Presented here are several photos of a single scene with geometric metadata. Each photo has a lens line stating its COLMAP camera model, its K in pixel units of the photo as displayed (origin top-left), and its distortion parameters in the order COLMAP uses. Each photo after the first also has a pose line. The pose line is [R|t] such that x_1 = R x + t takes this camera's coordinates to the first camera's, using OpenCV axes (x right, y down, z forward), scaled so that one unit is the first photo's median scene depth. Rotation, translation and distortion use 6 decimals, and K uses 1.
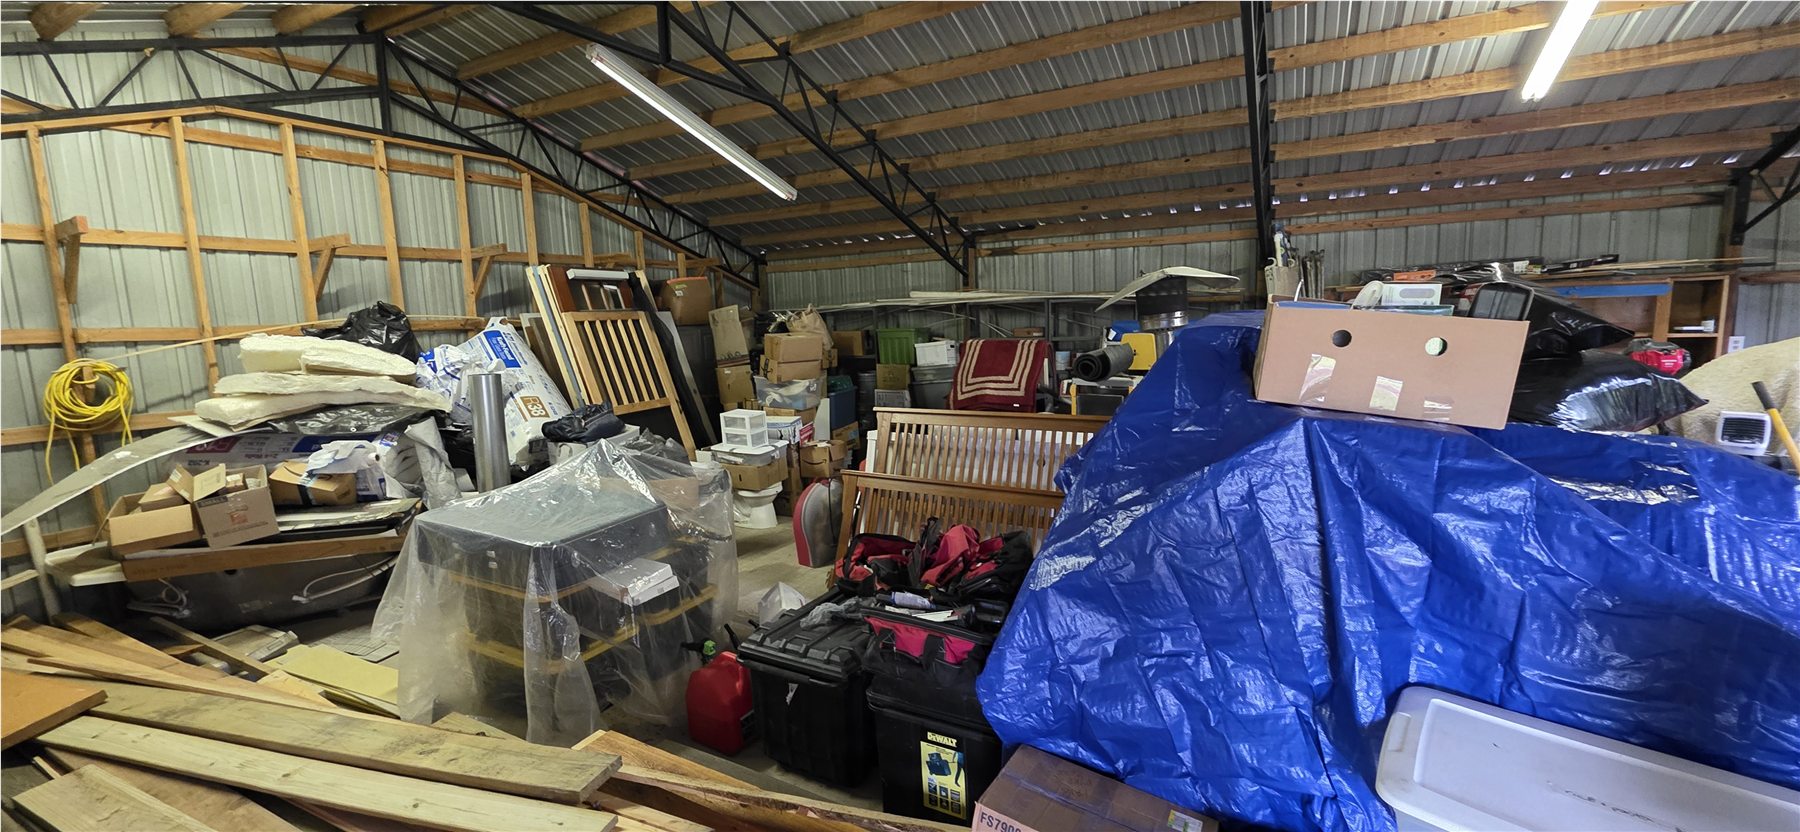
lens RADIAL K [[706.4, 0, 896.4], [0, 706.4, 408.3], [0, 0, 1]] dist [0.000741, 0.000391]
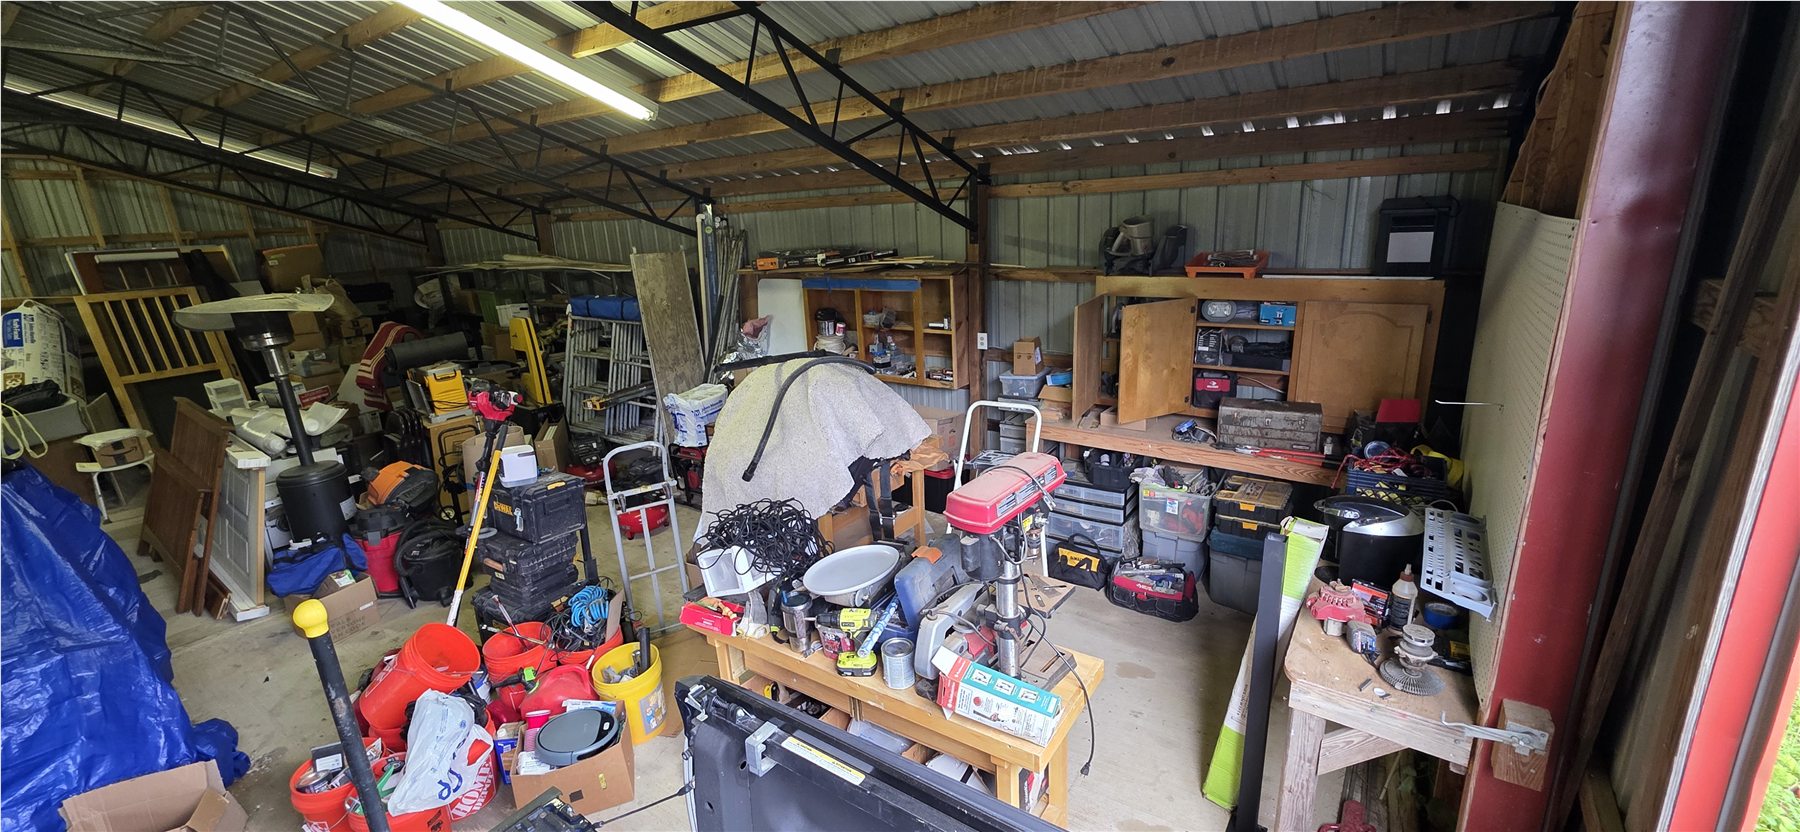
lens RADIAL K [[706.4, 0, 903.8], [0, 706.4, 412.5], [0, 0, 1]] dist [0.000741, 0.000391]
pose [[0.993954, 0.017702, -0.108357, 0.969250], [-0.001712, 0.989295, 0.145921, -0.112012], [0.109780, -0.144853, 0.983344, -0.031525]]
